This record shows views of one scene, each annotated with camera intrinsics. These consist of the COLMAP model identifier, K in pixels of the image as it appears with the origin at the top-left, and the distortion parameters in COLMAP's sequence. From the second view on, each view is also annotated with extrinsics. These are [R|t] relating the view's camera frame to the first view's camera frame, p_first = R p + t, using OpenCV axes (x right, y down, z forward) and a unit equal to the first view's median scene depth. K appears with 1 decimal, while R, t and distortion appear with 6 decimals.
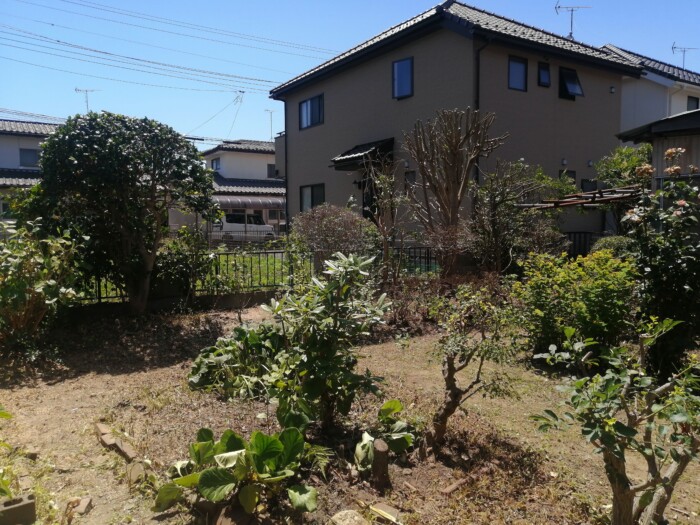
lens RADIAL K [[549.6, 0, 344.6], [0, 549.6, 258.9], [0, 0, 1]] dist [-0.005313, 0.035921]
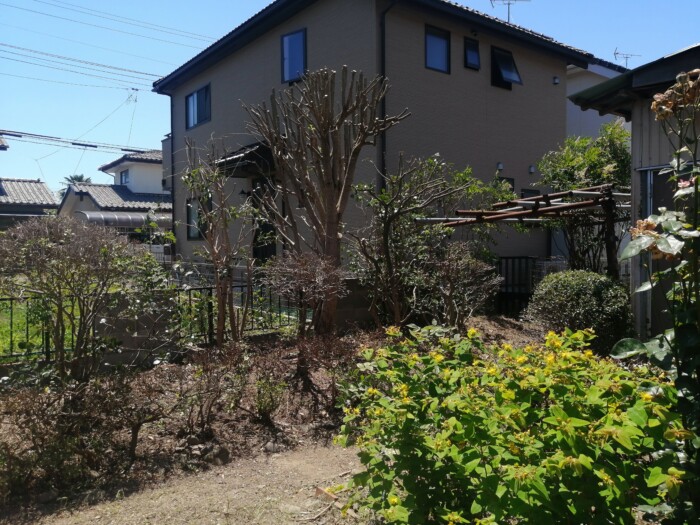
lens RADIAL K [[549.6, 0, 349.8], [0, 549.6, 259.3], [0, 0, 1]] dist [-0.005313, 0.035921]
pose [[0.995488, -0.006798, 0.094649, 0.107445], [0.009942, 0.999413, -0.032783, -0.019427], [-0.094370, 0.033576, 0.994971, 0.235347]]
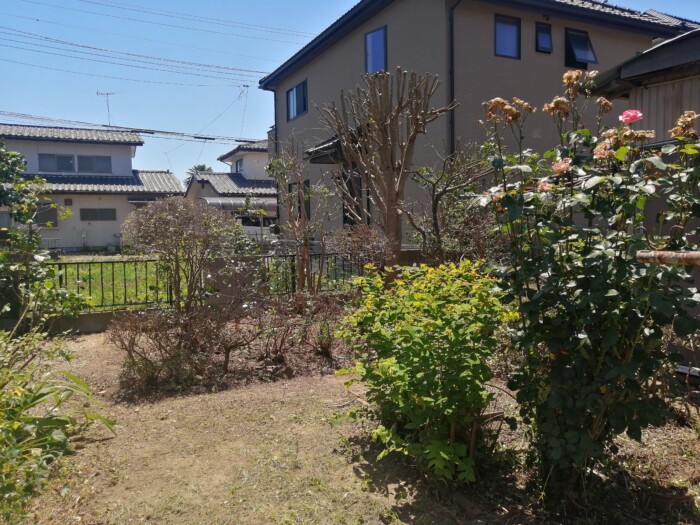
lens RADIAL K [[549.6, 0, 350.7], [0, 549.6, 257.1], [0, 0, 1]] dist [-0.005313, 0.035921]
pose [[0.994784, -0.006173, -0.101817, 0.149212], [0.005364, 0.999952, -0.008219, -0.005716], [0.101863, 0.007630, 0.994769, 0.154171]]
